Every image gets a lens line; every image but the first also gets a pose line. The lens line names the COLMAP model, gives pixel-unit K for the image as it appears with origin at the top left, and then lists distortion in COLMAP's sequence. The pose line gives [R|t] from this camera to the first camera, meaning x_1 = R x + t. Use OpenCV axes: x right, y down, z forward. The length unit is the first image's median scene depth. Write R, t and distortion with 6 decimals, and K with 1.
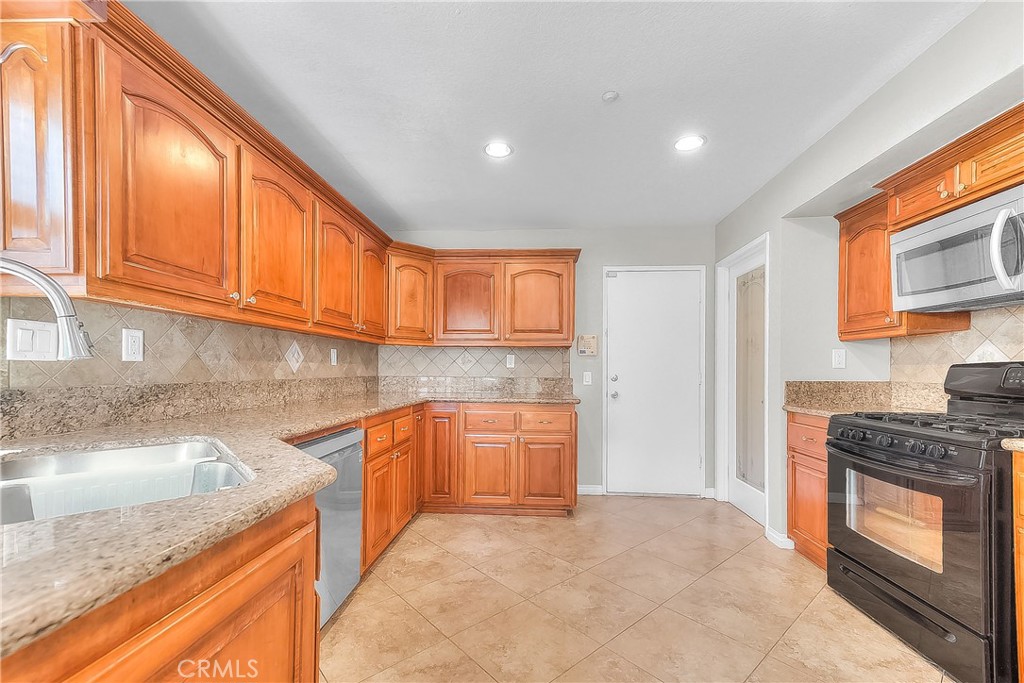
lens RADIAL K [[413.5, 0, 526.8], [0, 413.5, 370.4], [0, 0, 1]] dist [0.000549, -0.000224]
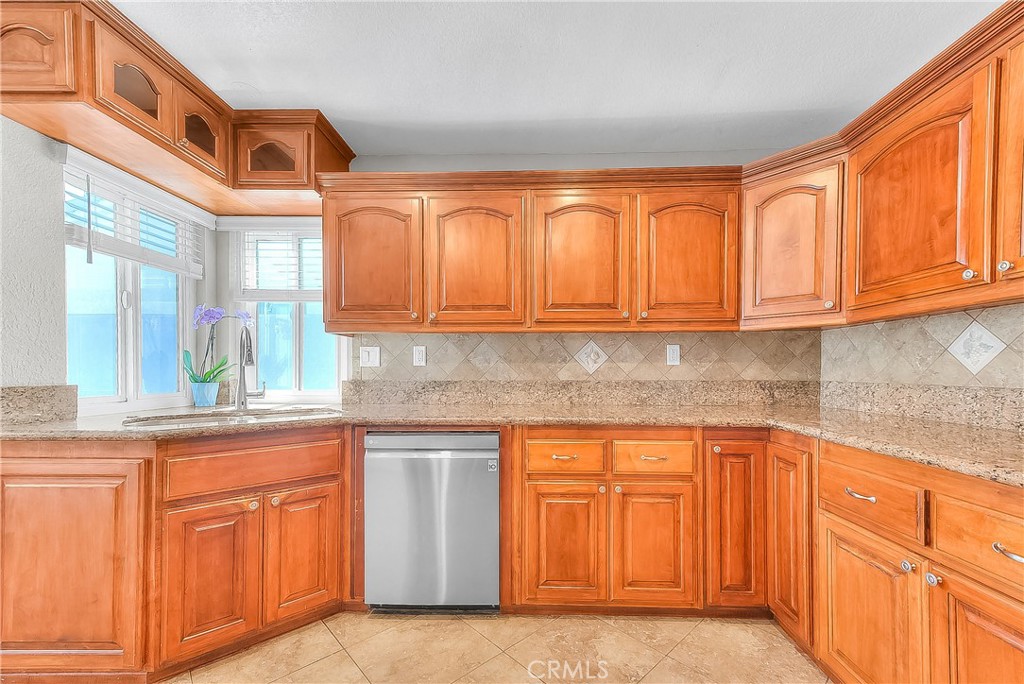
lens RADIAL K [[413.5, 0, 530.9], [0, 413.5, 375.0], [0, 0, 1]] dist [0.000549, -0.000224]
pose [[0.009816, -0.003505, -0.999946, 0.481678], [-0.001073, 0.999993, -0.003516, 0.013592], [0.999951, 0.001107, 0.009813, 1.029962]]
